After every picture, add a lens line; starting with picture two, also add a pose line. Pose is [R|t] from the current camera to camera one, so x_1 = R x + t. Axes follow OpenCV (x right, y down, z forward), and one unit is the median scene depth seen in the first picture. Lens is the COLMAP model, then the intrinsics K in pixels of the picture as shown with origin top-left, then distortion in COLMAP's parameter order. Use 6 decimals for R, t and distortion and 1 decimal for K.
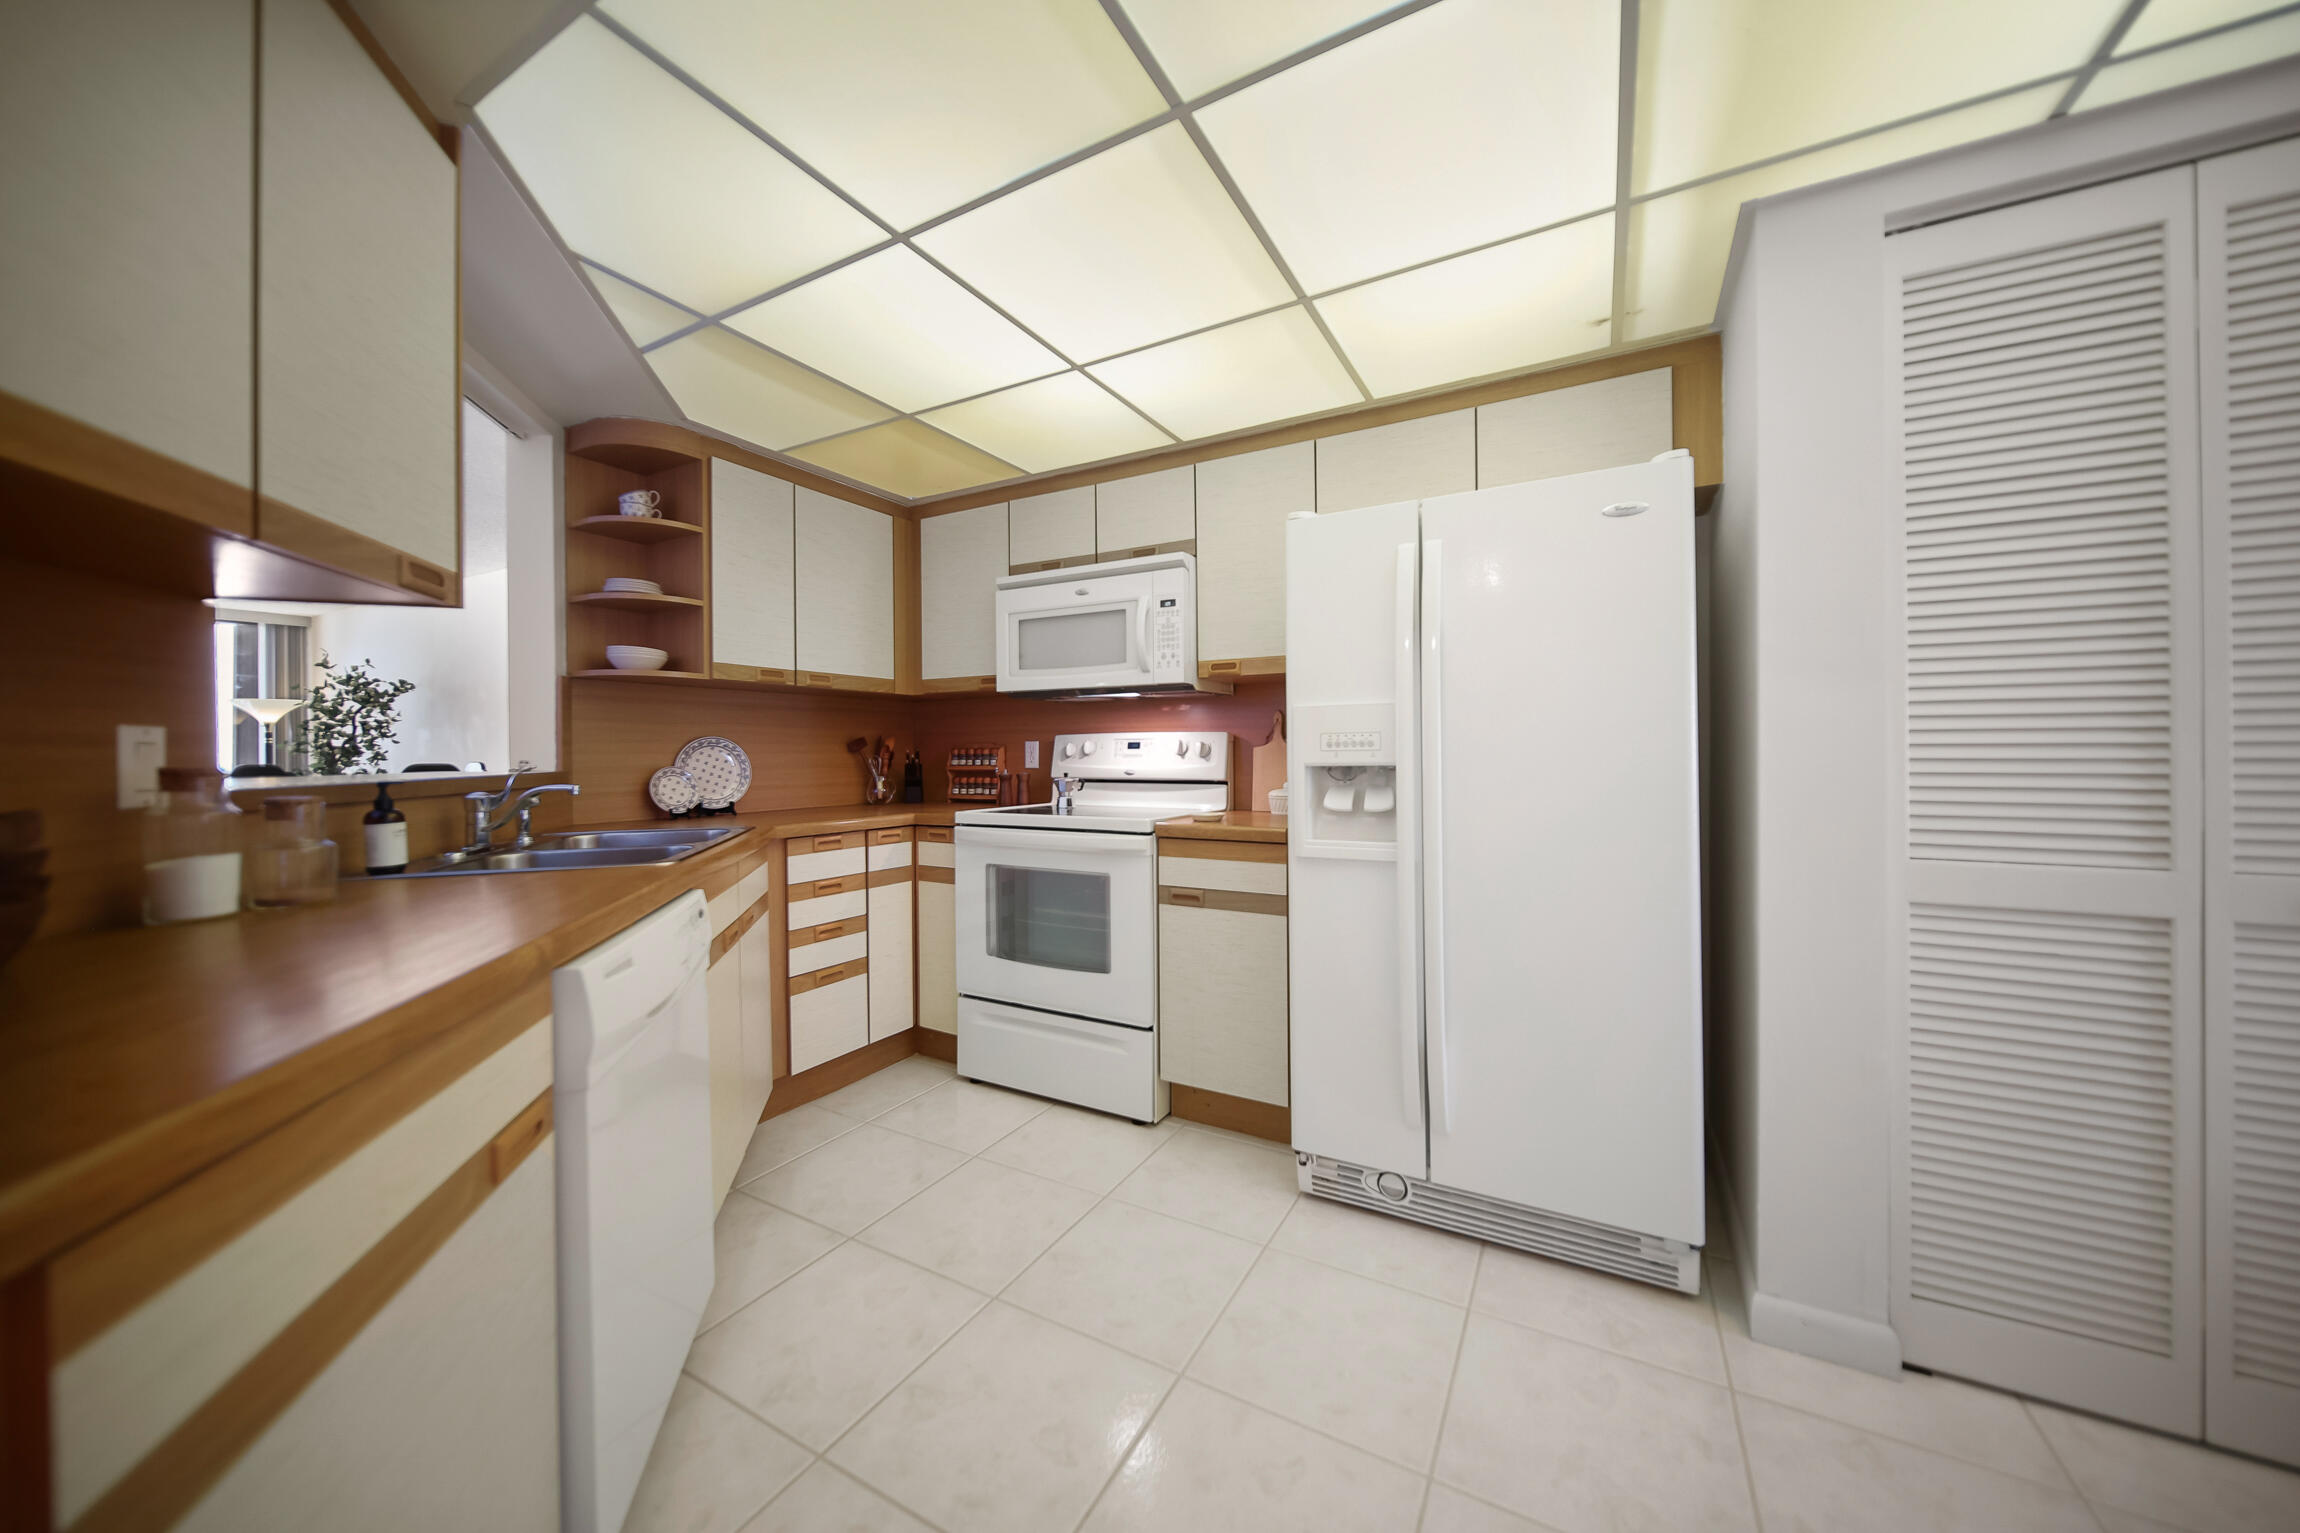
lens RADIAL K [[809.0, 0, 1150.8], [0, 809.0, 774.7], [0, 0, 1]] dist [-0.000821, -0.000098]
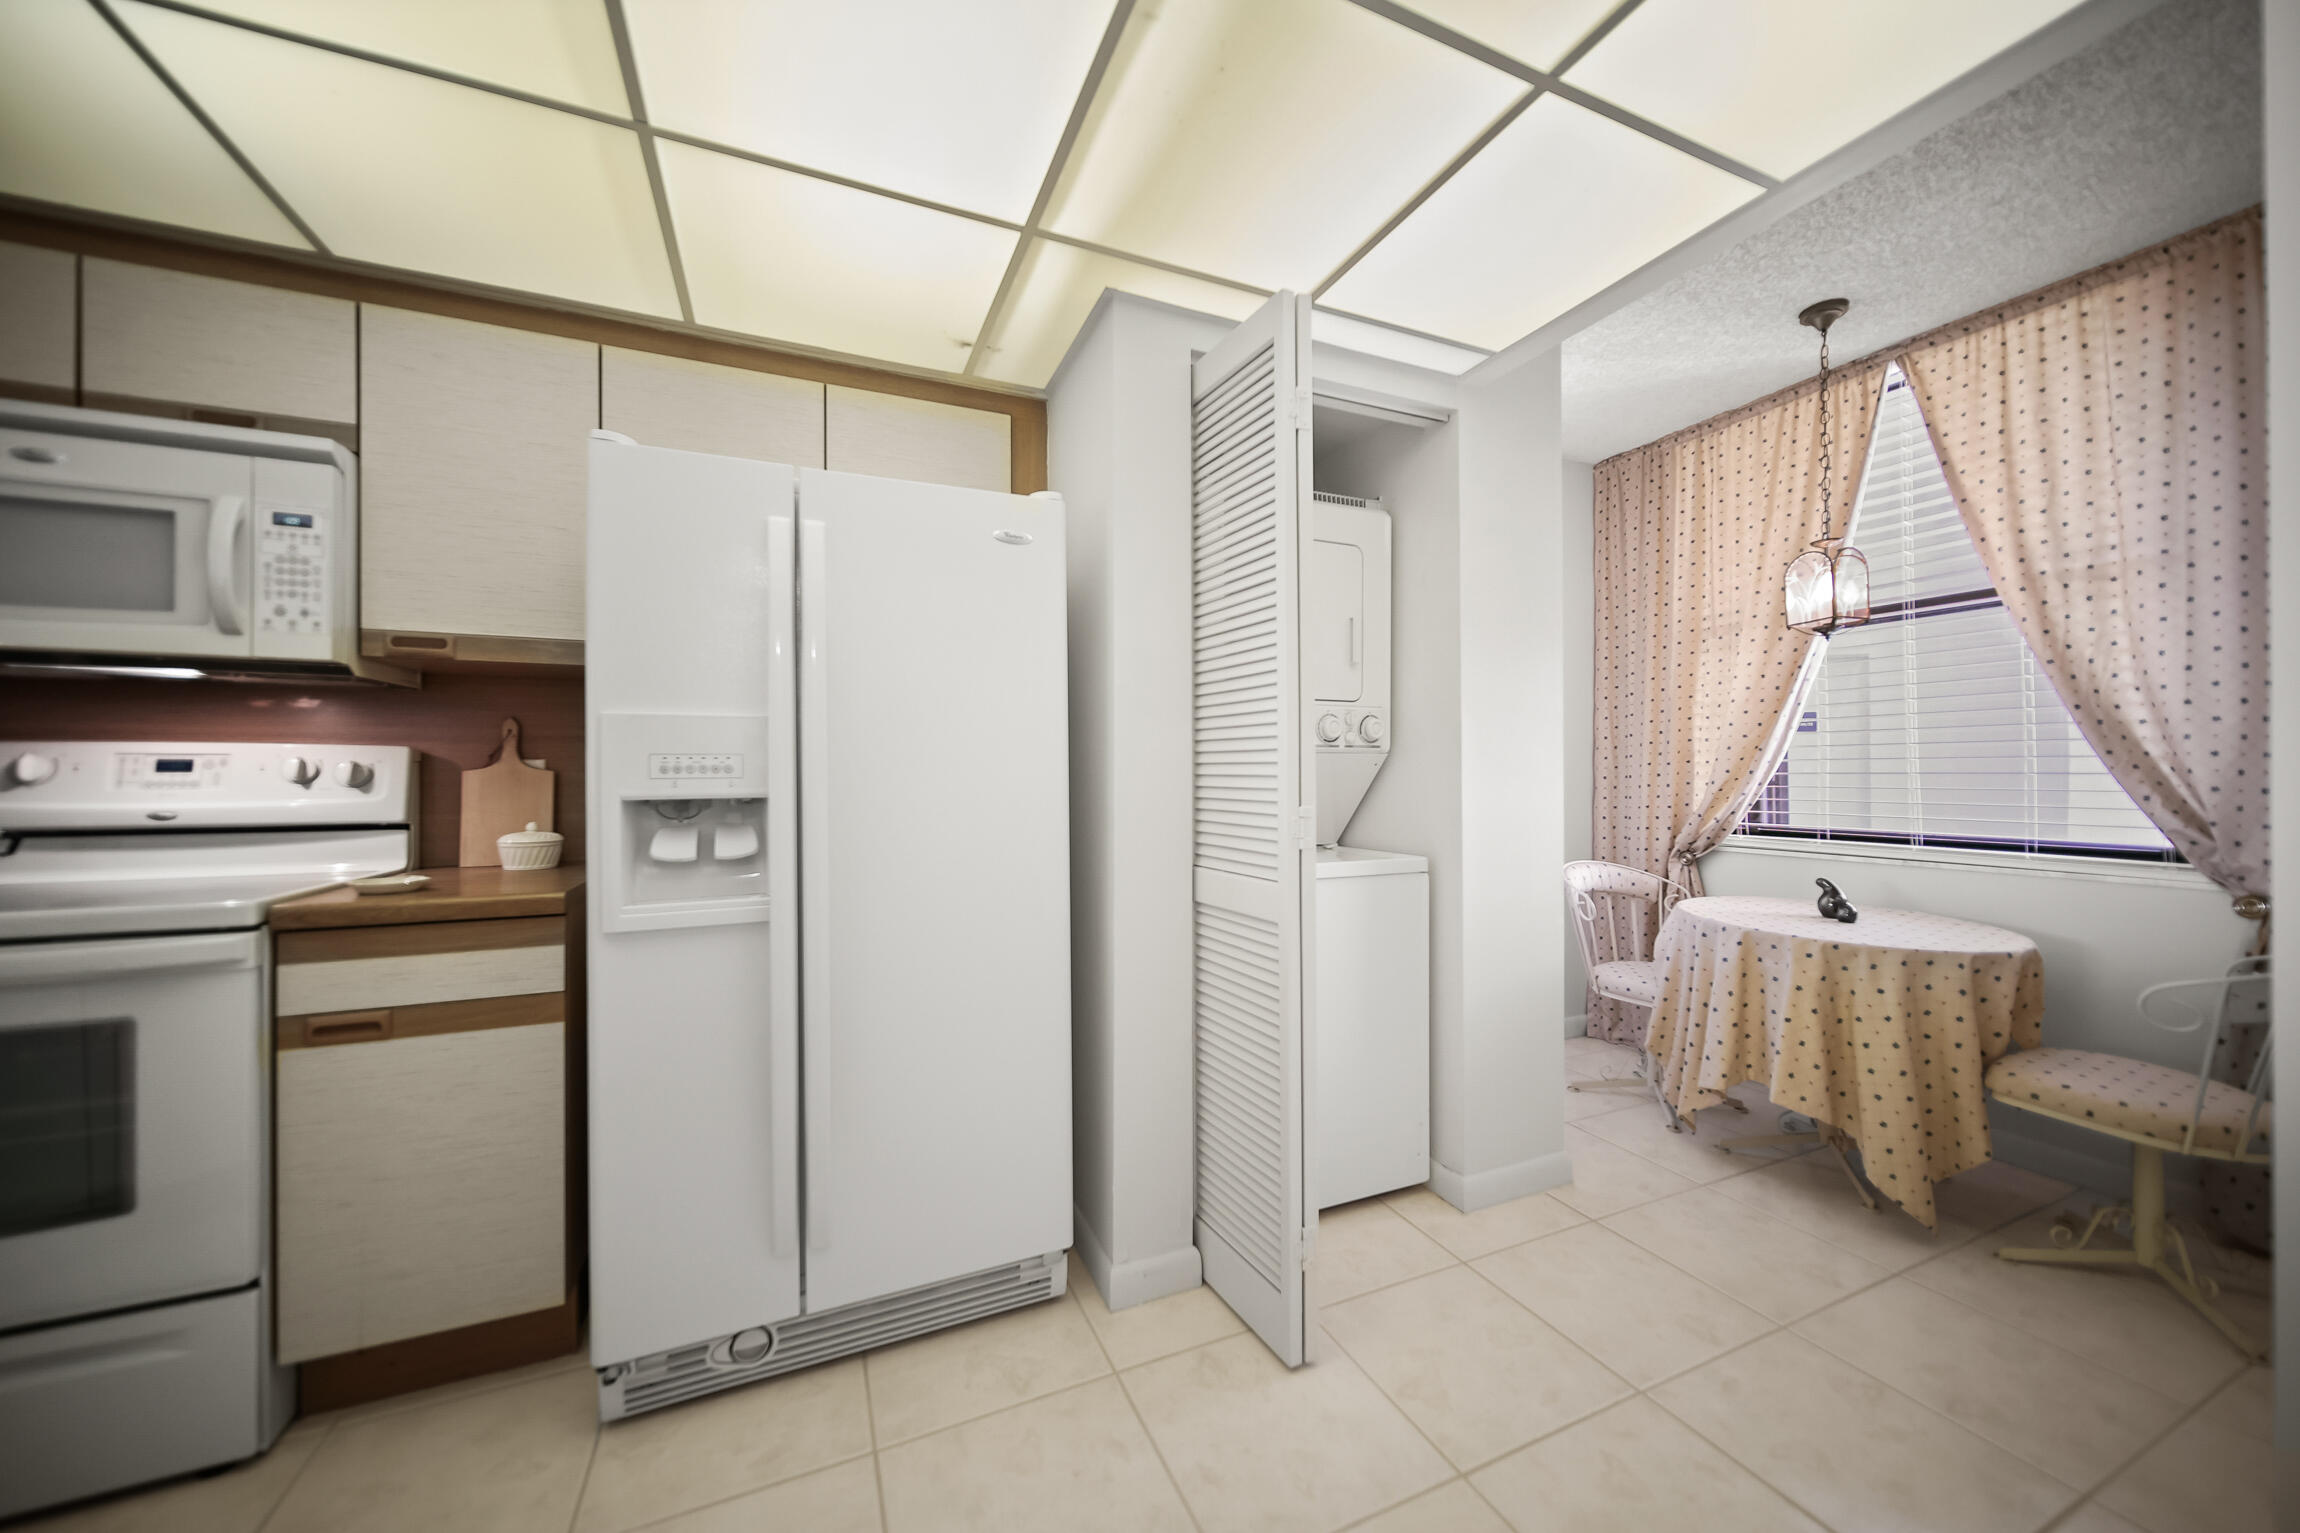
lens RADIAL K [[809.0, 0, 1150.8], [0, 809.0, 774.7], [0, 0, 1]] dist [-0.000821, -0.000098]
pose [[0.605076, 0.002747, 0.796163, -0.078015], [0.019988, 0.999626, -0.018640, -0.009597], [-0.795917, 0.027193, 0.604795, 0.201767]]
